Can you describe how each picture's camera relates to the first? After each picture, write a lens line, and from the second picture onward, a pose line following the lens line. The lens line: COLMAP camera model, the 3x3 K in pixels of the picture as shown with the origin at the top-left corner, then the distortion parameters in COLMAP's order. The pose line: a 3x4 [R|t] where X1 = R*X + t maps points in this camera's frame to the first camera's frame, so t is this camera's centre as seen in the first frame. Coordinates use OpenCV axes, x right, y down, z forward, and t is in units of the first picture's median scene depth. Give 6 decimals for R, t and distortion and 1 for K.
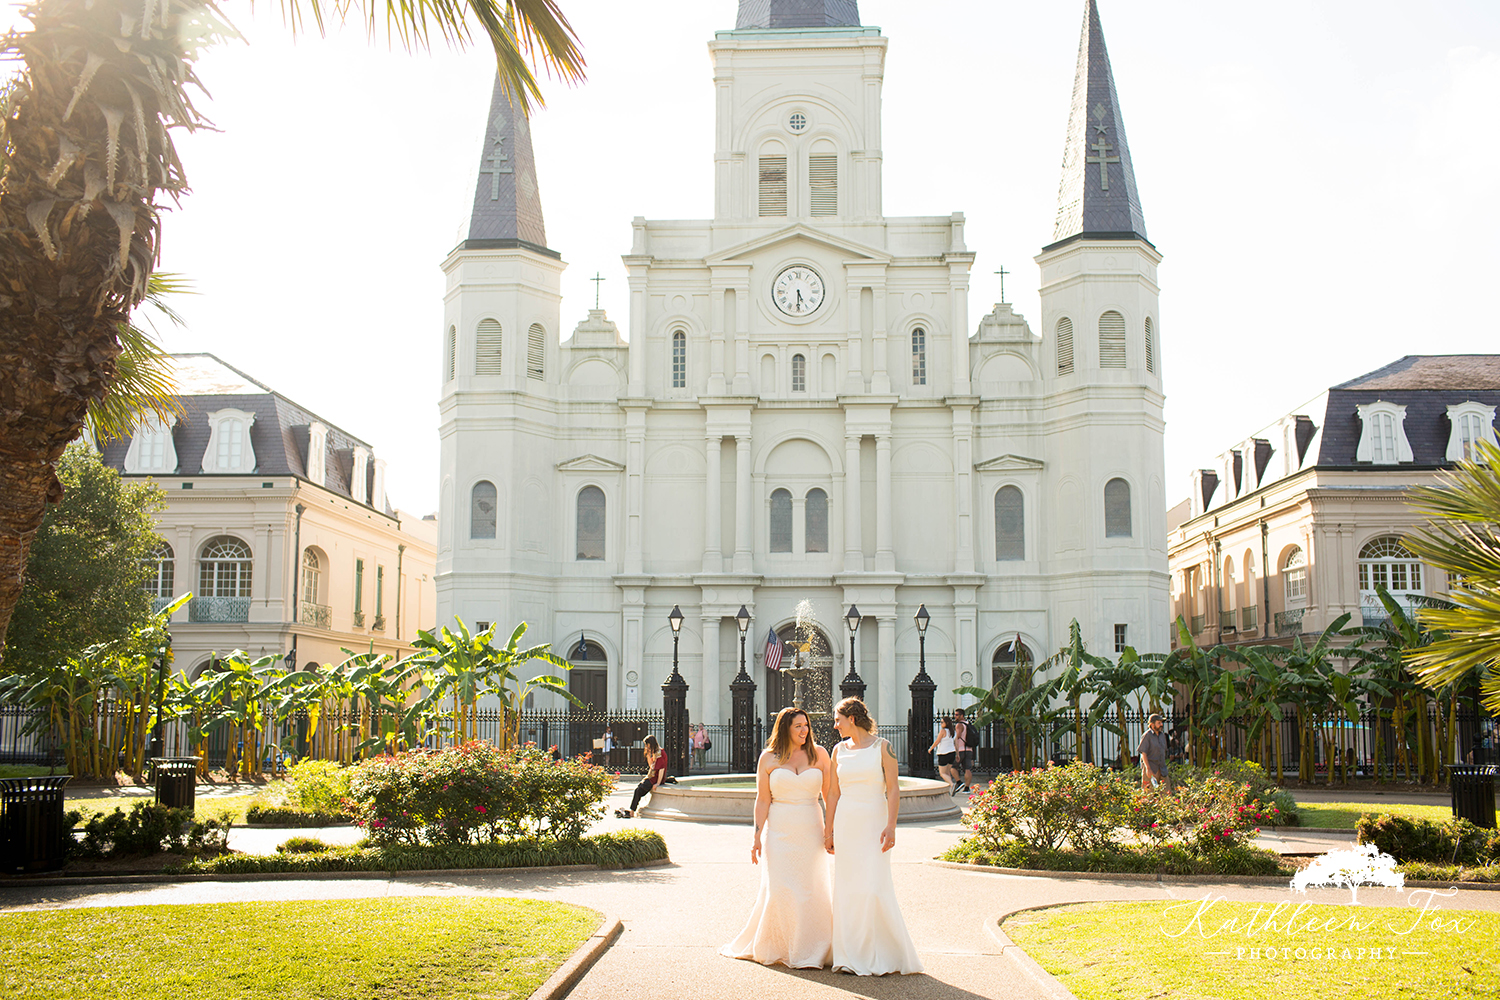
lens RADIAL K [[1460.8, 0, 750.0], [0, 1460.8, 500.0], [0, 0, 1]] dist [-0.081767, 0.016121]
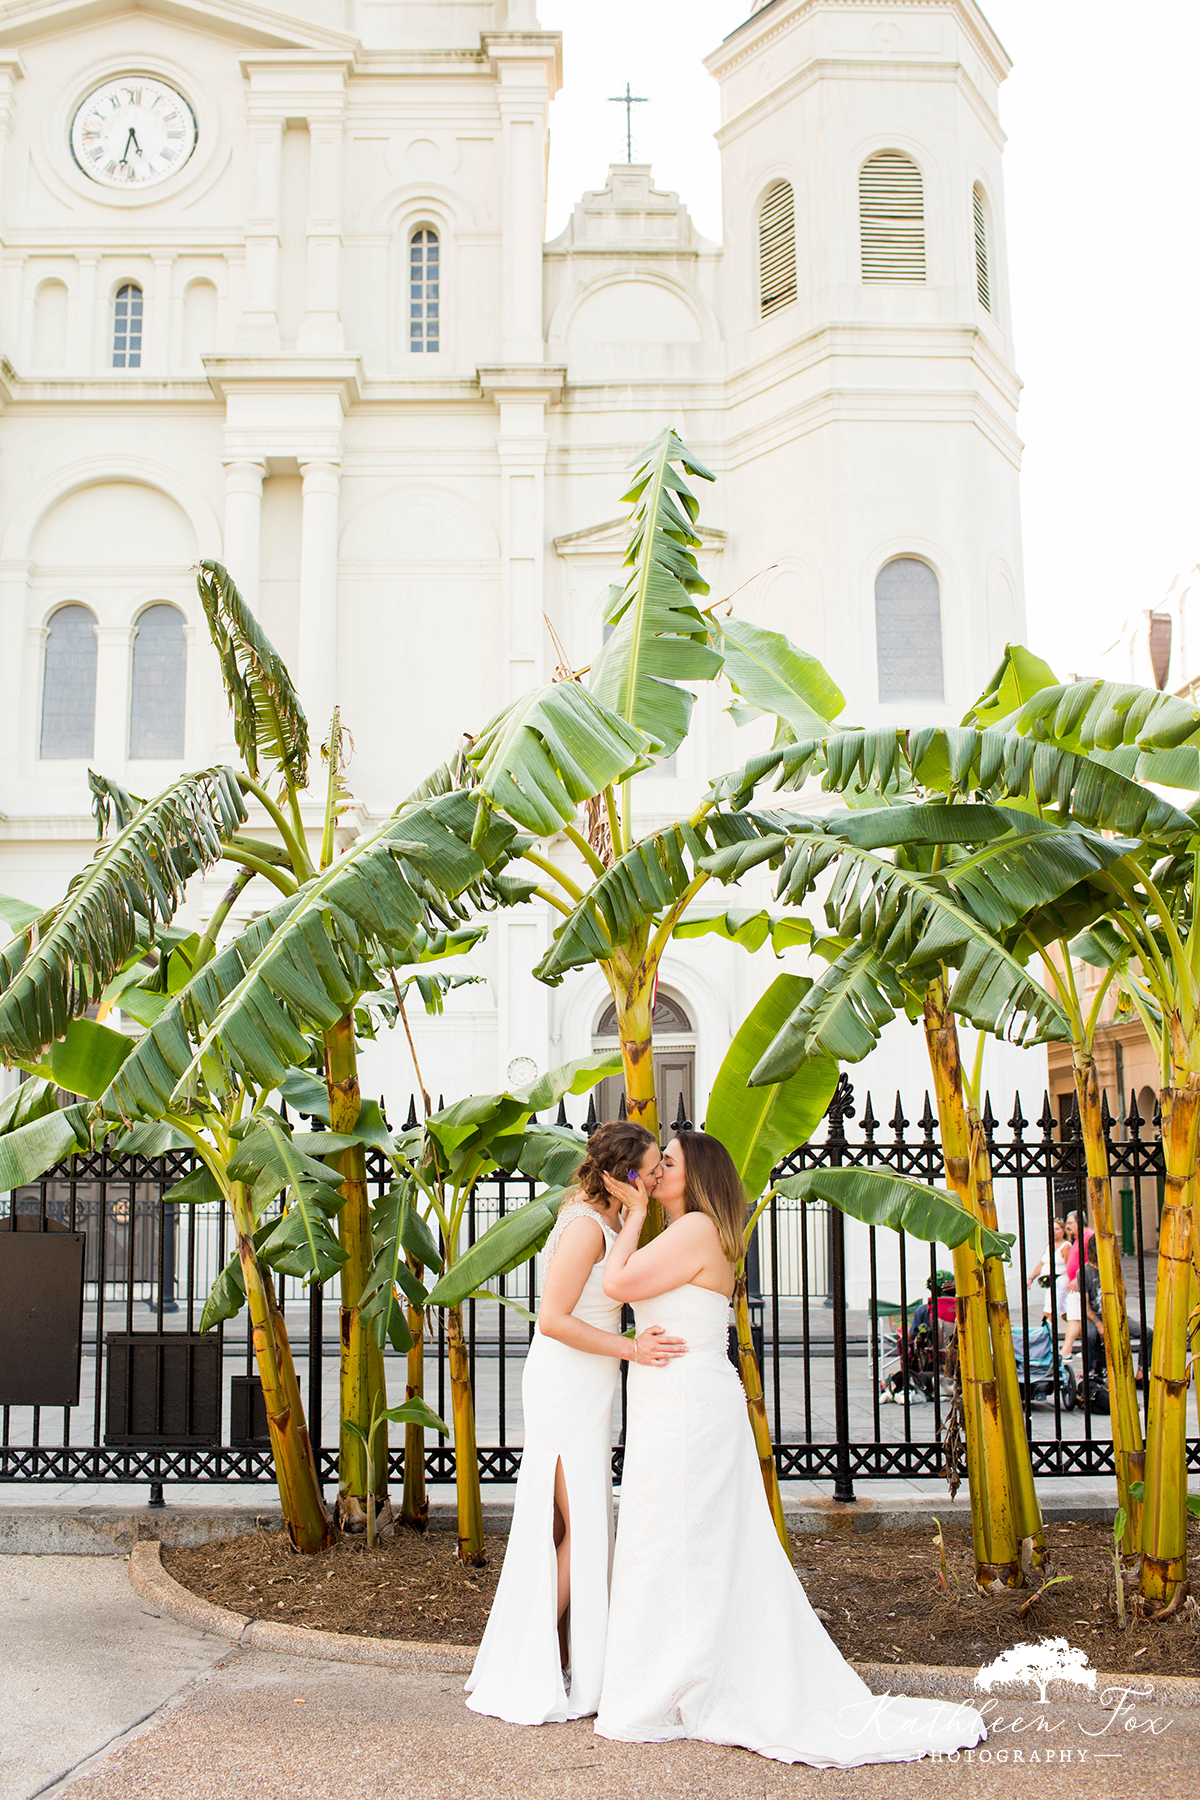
lens RADIAL K [[1753.0, 0, 600.0], [0, 1753.0, 900.0], [0, 0, 1]] dist [-0.081767, 0.016121]
pose [[0.996826, 0.002931, 0.079551, 0.133683], [-0.001691, 0.999876, -0.015649, 0.084595], [-0.079587, 0.015465, 0.996708, 0.542098]]
